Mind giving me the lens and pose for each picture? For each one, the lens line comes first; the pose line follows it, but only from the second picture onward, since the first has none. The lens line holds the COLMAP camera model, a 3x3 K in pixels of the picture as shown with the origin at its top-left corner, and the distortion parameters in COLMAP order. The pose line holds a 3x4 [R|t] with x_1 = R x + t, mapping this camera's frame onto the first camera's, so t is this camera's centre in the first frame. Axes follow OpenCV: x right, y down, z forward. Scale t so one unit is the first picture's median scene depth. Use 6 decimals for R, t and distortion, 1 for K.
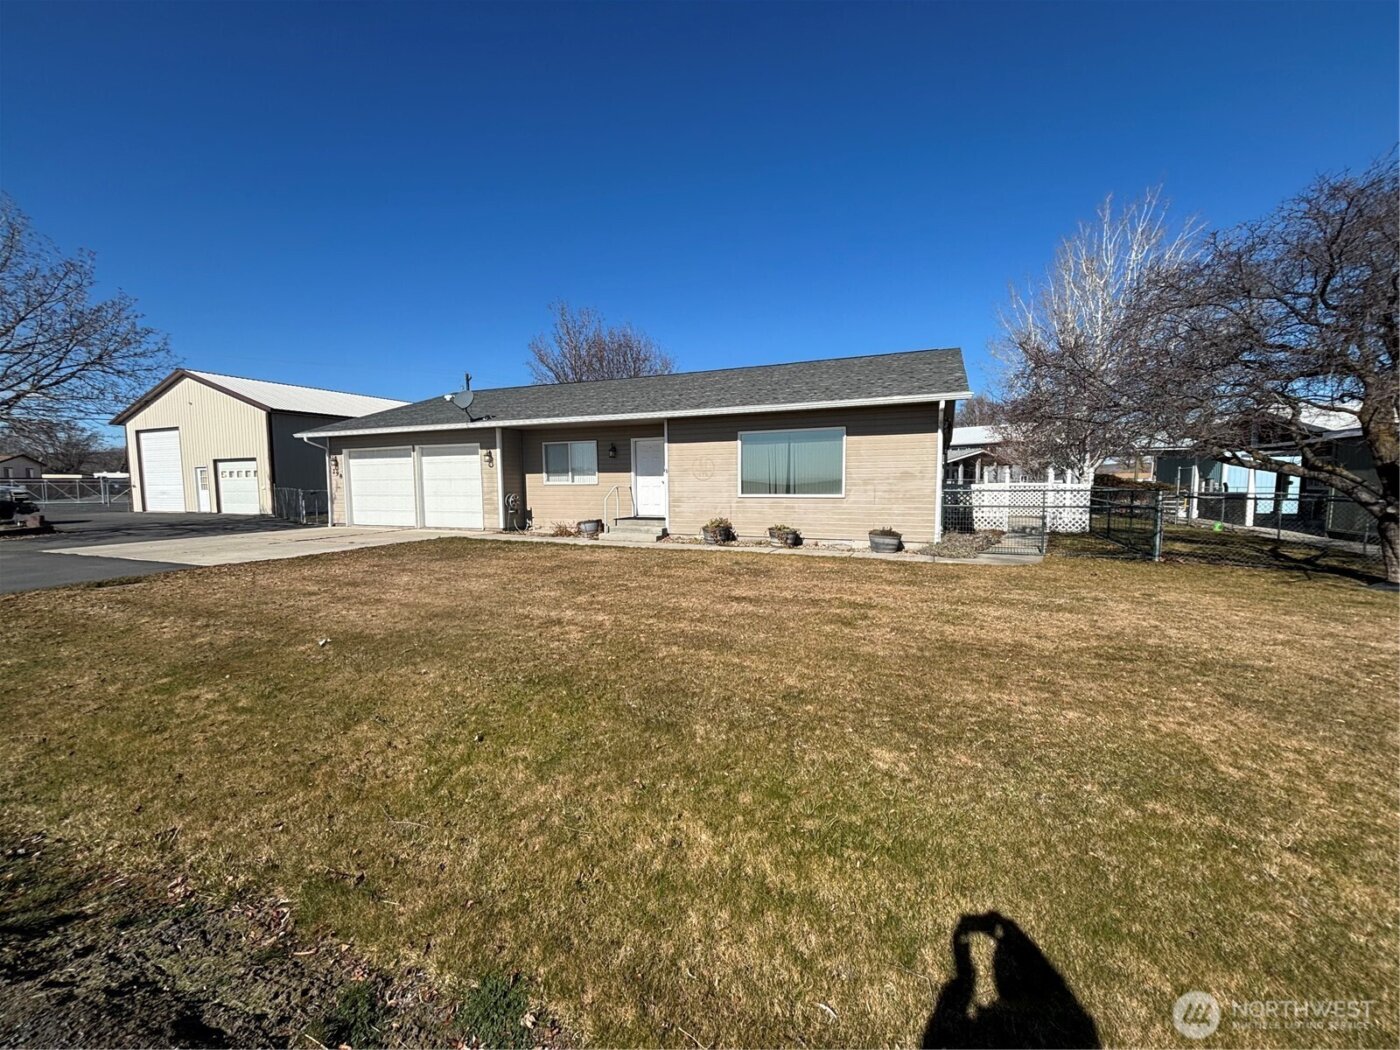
lens RADIAL K [[560.9, 0, 700.3], [0, 560.9, 527.5], [0, 0, 1]] dist [-0.000750, -0.000206]
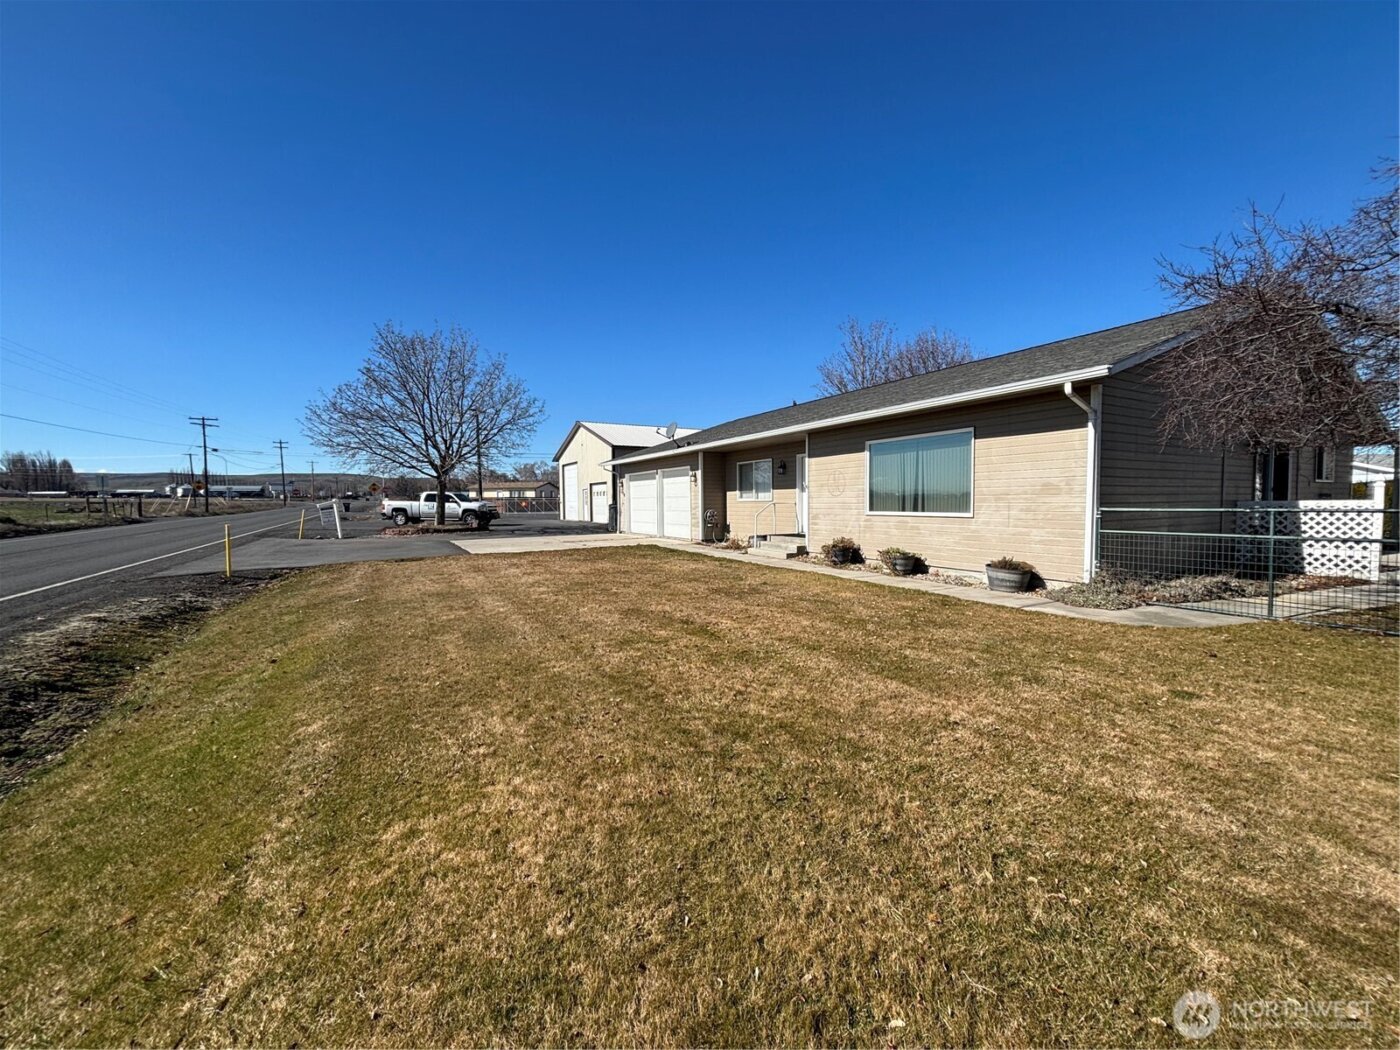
lens RADIAL K [[560.9, 0, 701.1], [0, 560.9, 525.8], [0, 0, 1]] dist [-0.000750, -0.000206]
pose [[0.789758, 0.026640, -0.612840, 0.366509], [-0.047511, 0.998712, -0.017813, -0.007456], [0.611576, 0.043184, 0.790006, 0.119619]]
